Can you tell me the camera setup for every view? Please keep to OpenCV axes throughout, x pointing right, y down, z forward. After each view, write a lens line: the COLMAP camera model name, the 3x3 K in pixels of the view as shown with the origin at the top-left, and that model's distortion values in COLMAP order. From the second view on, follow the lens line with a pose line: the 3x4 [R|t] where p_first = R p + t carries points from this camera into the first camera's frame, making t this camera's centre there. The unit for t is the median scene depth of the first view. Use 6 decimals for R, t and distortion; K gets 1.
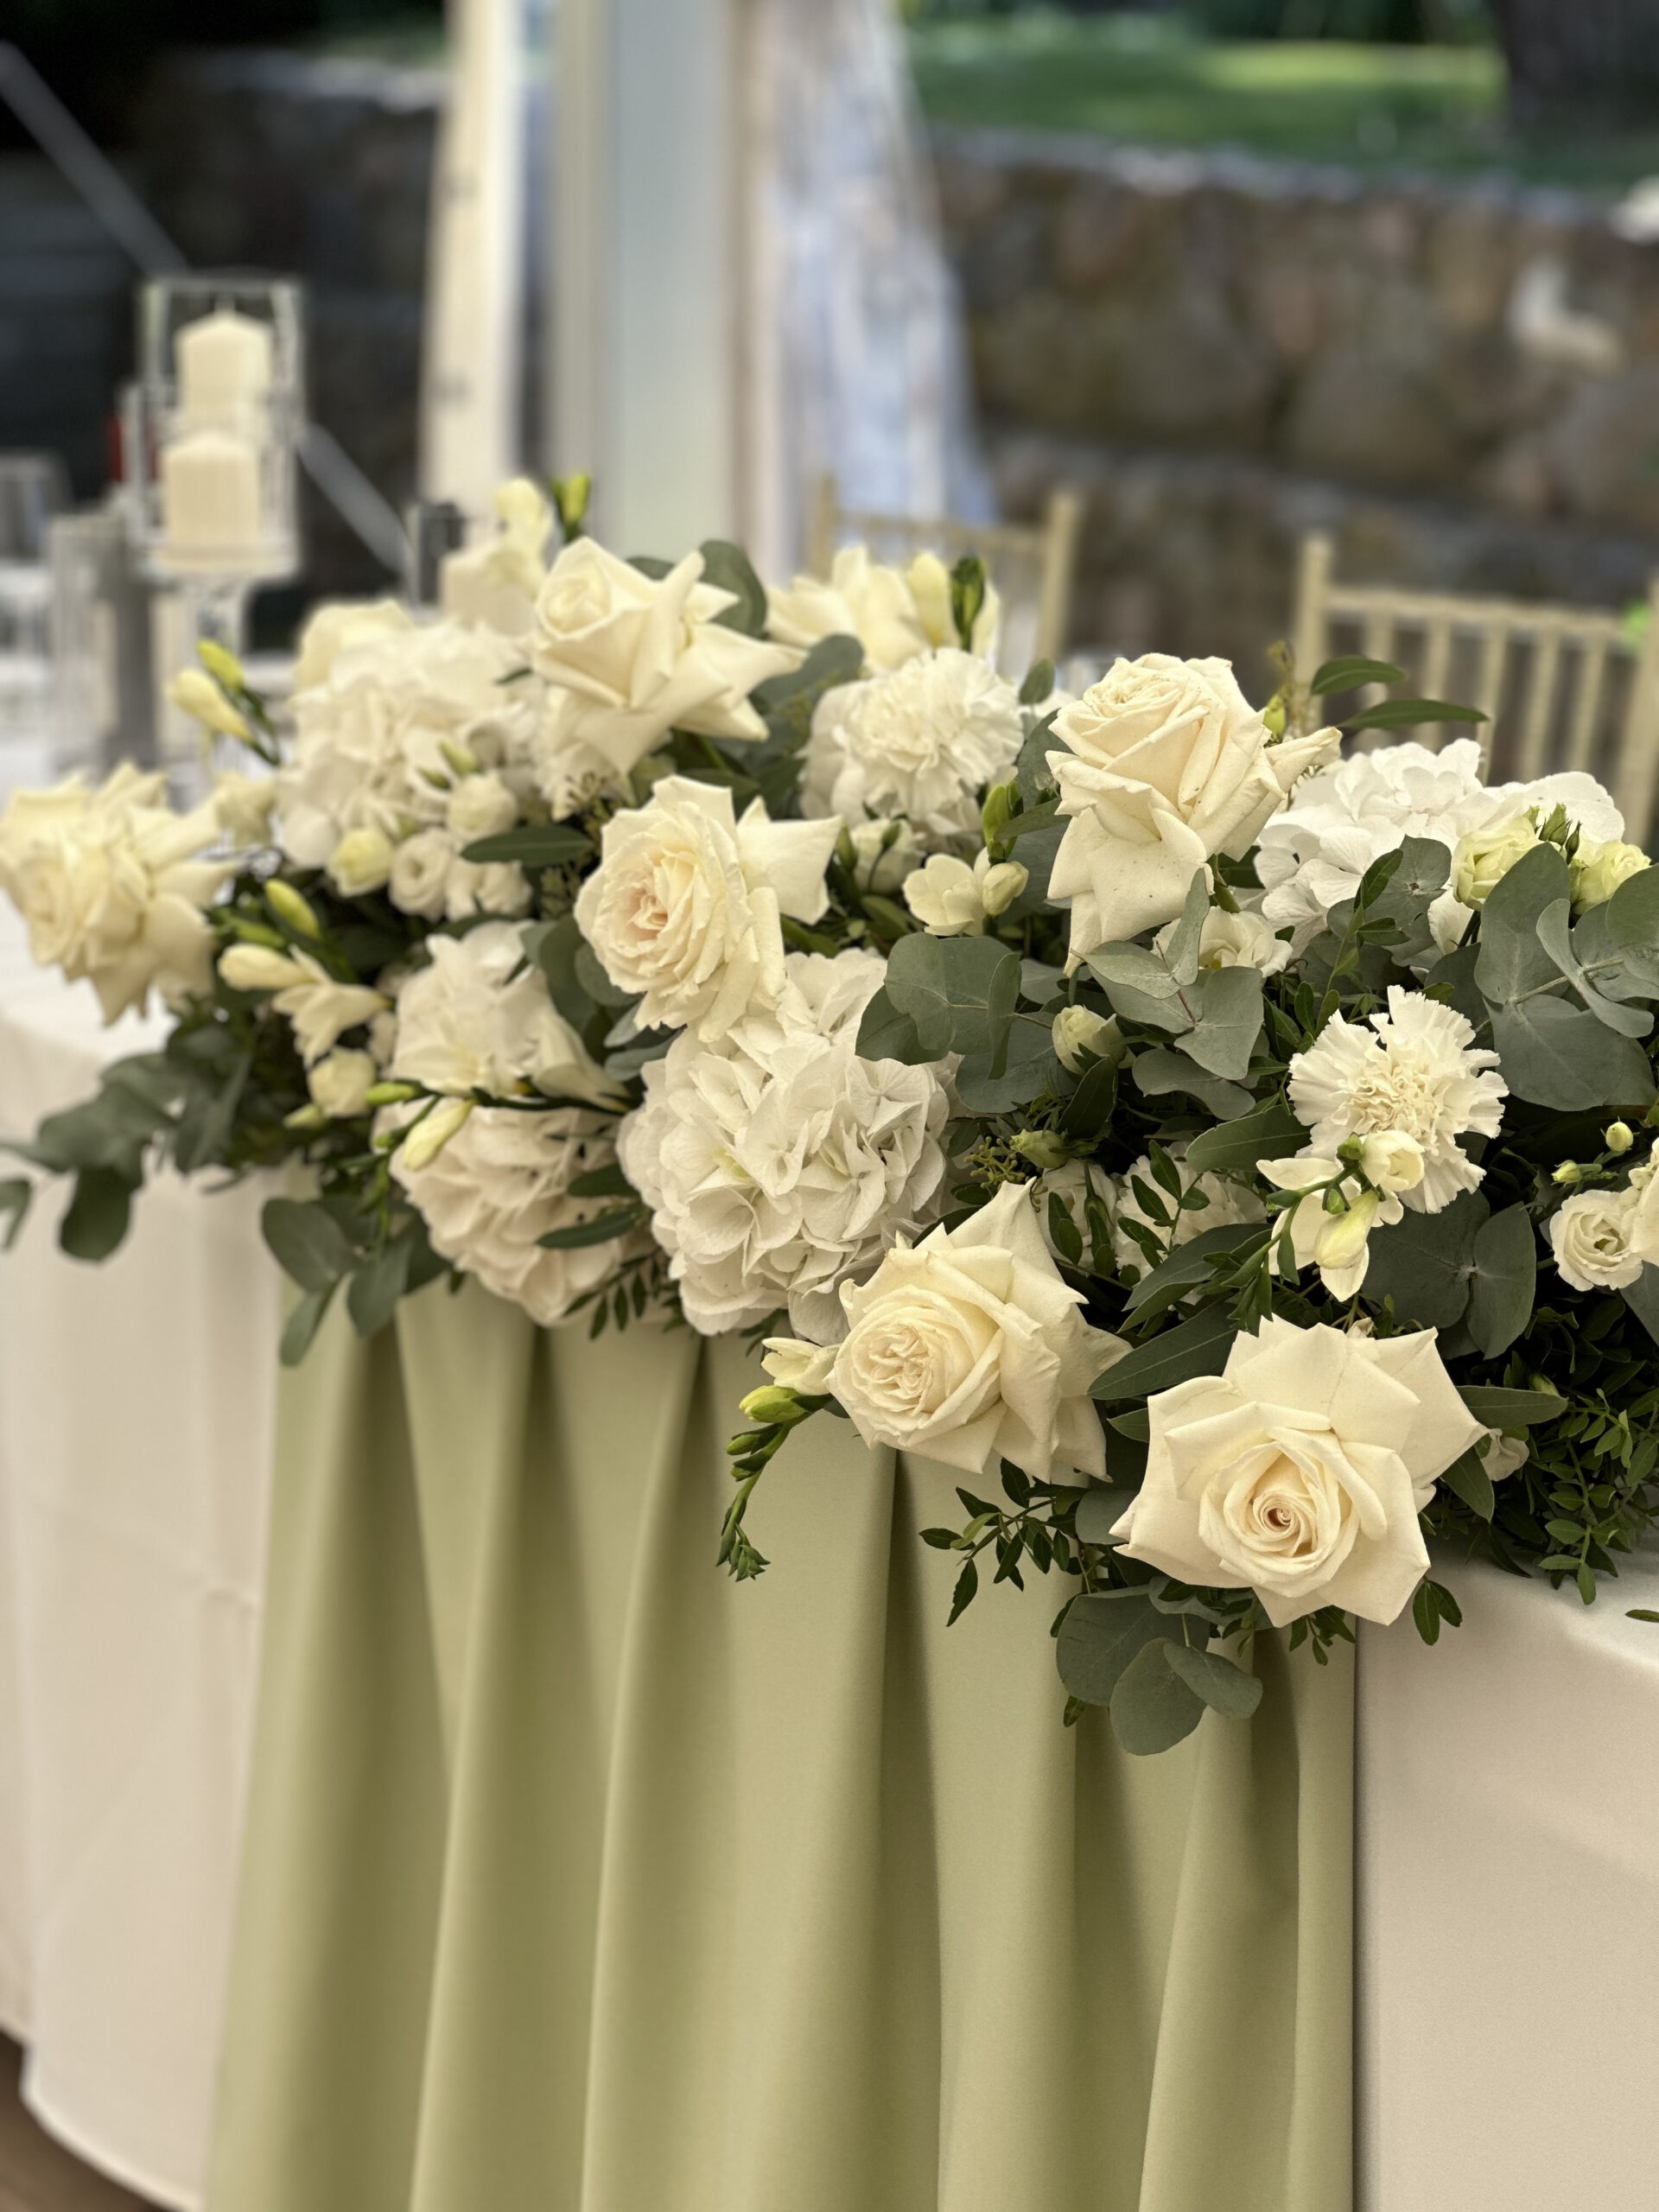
lens RADIAL K [[4984.0, 0, 835.8], [0, 4984.0, 1109.5], [0, 0, 1]] dist [-0.086921, 2.541627]
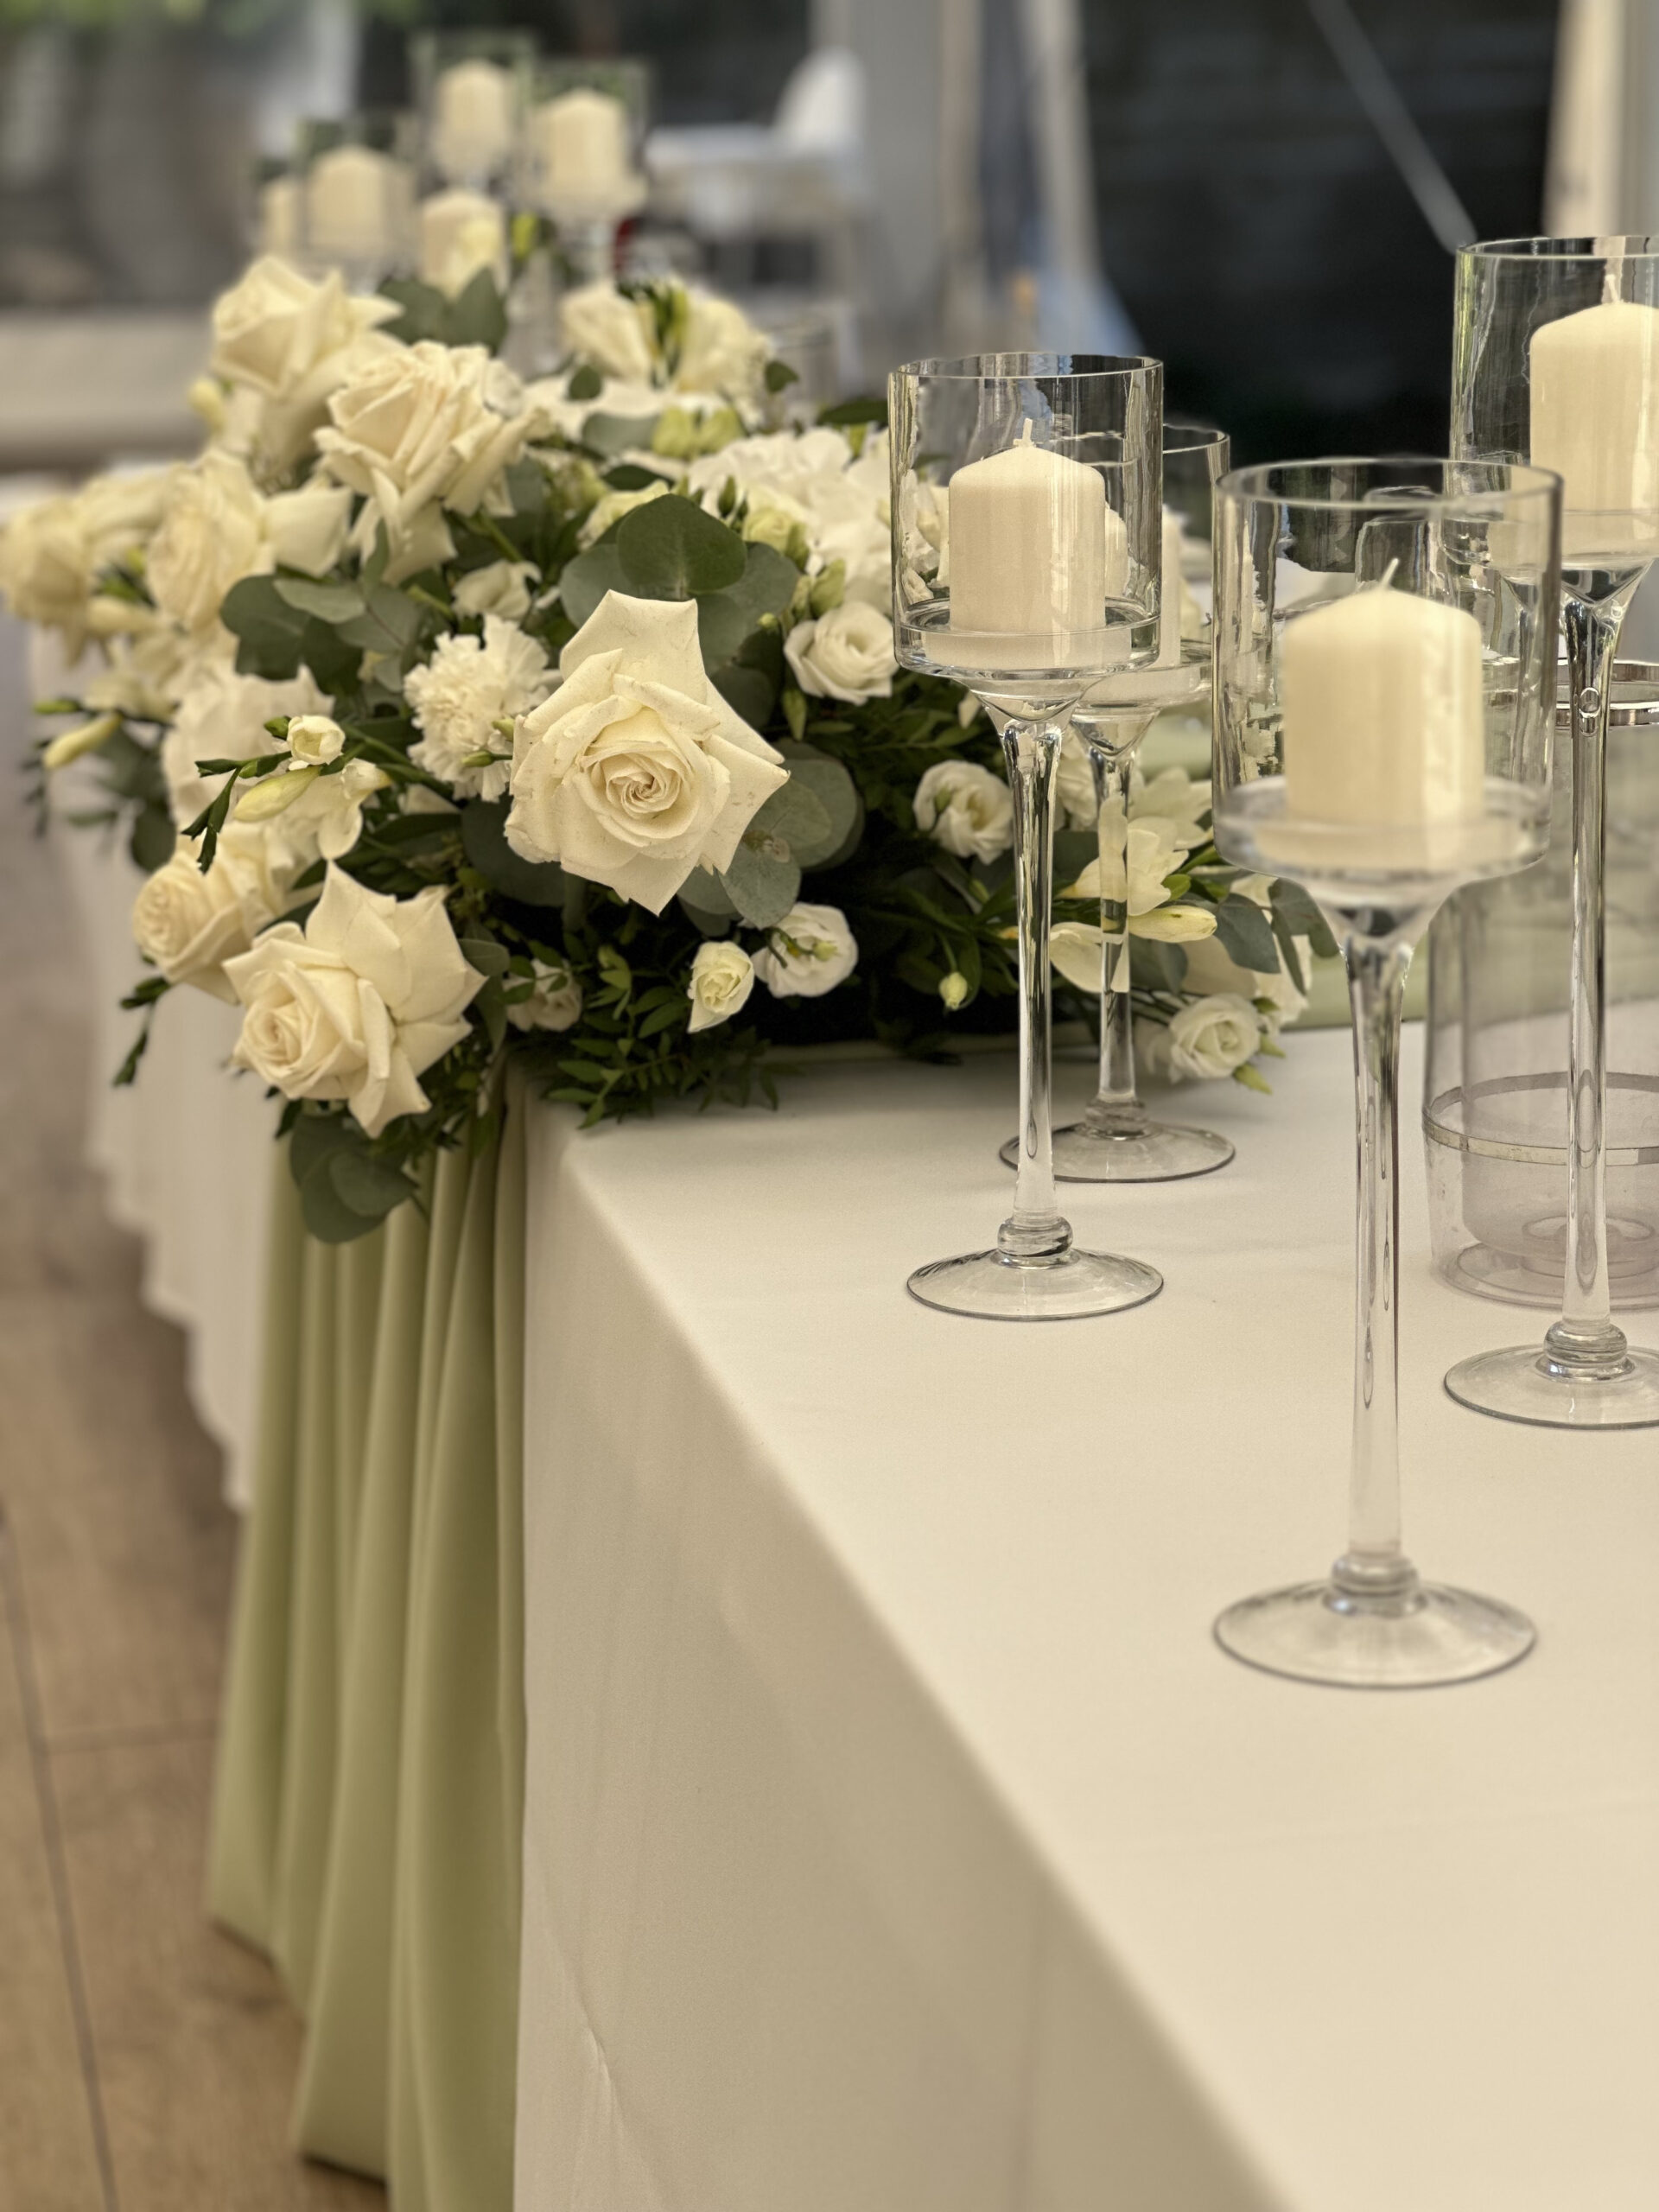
lens RADIAL K [[4984.0, 0, 835.8], [0, 4984.0, 1109.5], [0, 0, 1]] dist [-0.086921, 2.541627]
pose [[0.937115, 0.062905, -0.343305, 0.594485], [-0.051096, 0.997753, 0.043345, 0.037232], [0.345260, -0.023077, 0.938223, -0.104622]]
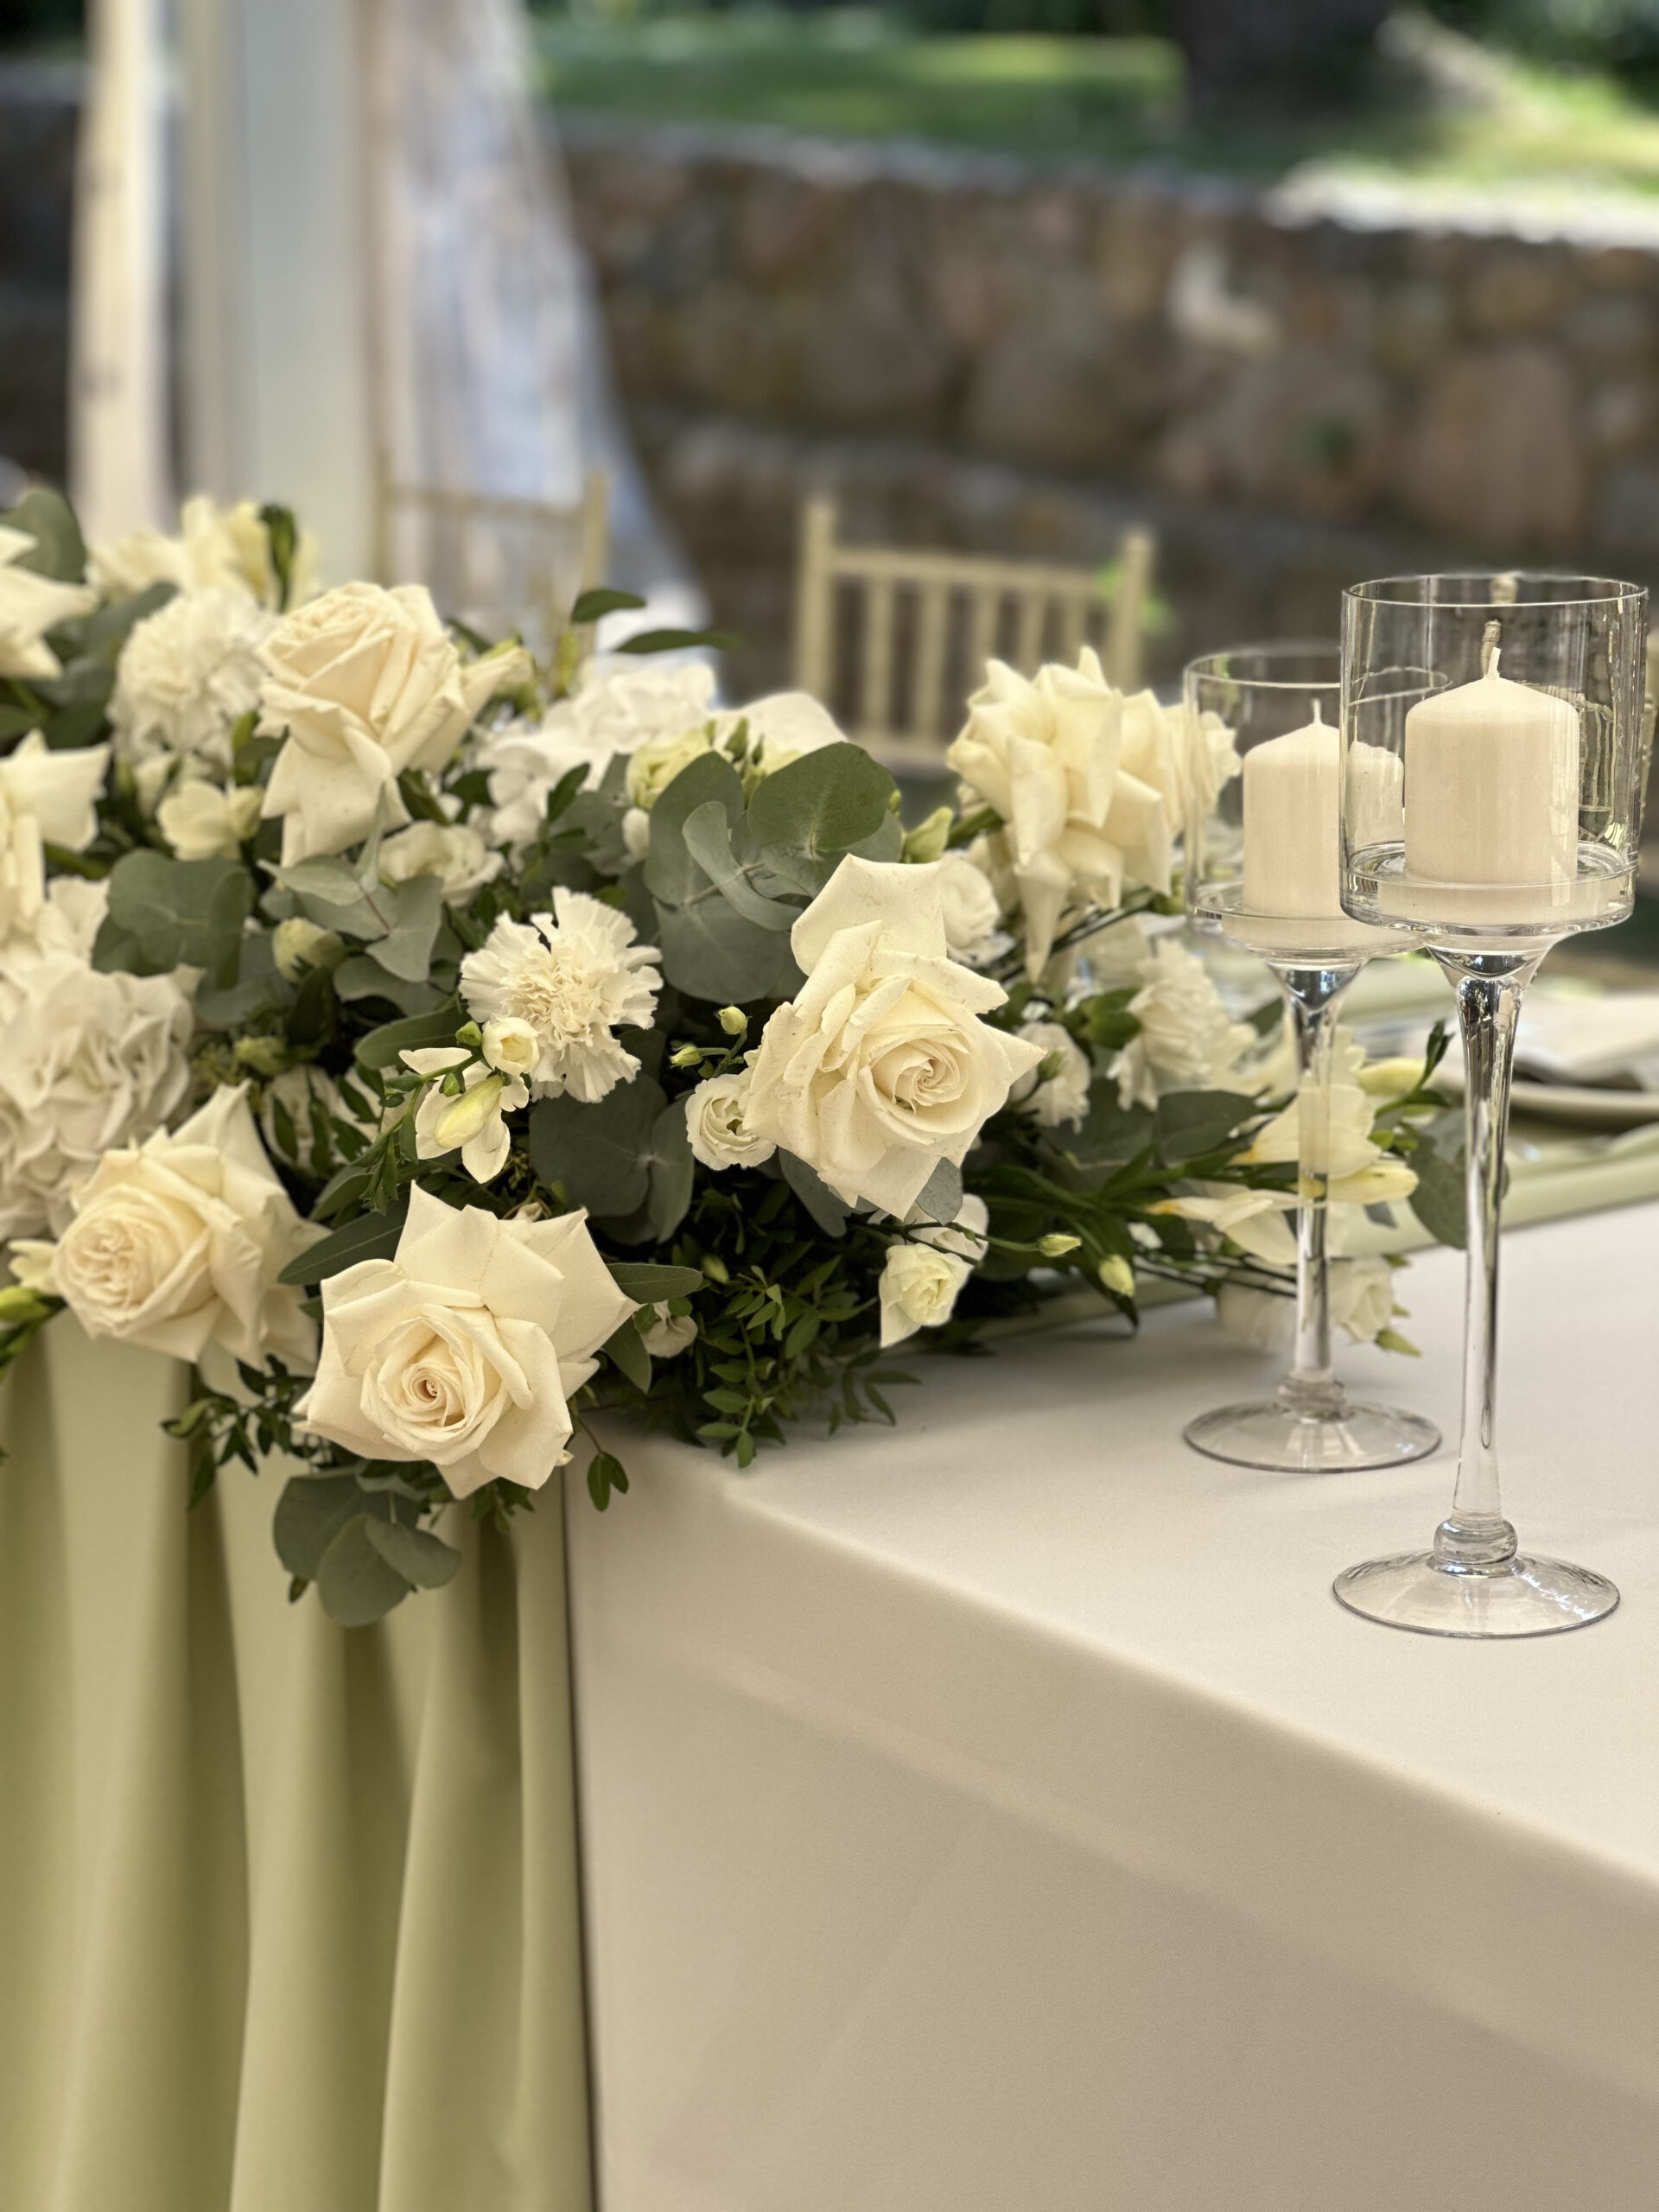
lens RADIAL K [[5002.2, 0, 822.2], [0, 5002.2, 1109.9], [0, 0, 1]] dist [-0.434454, 7.525801]
pose [[0.999139, -0.019291, 0.036726, 0.124190], [0.019303, 0.999814, 0.000009, 0.022478], [-0.036720, 0.000700, 0.999325, -0.054548]]
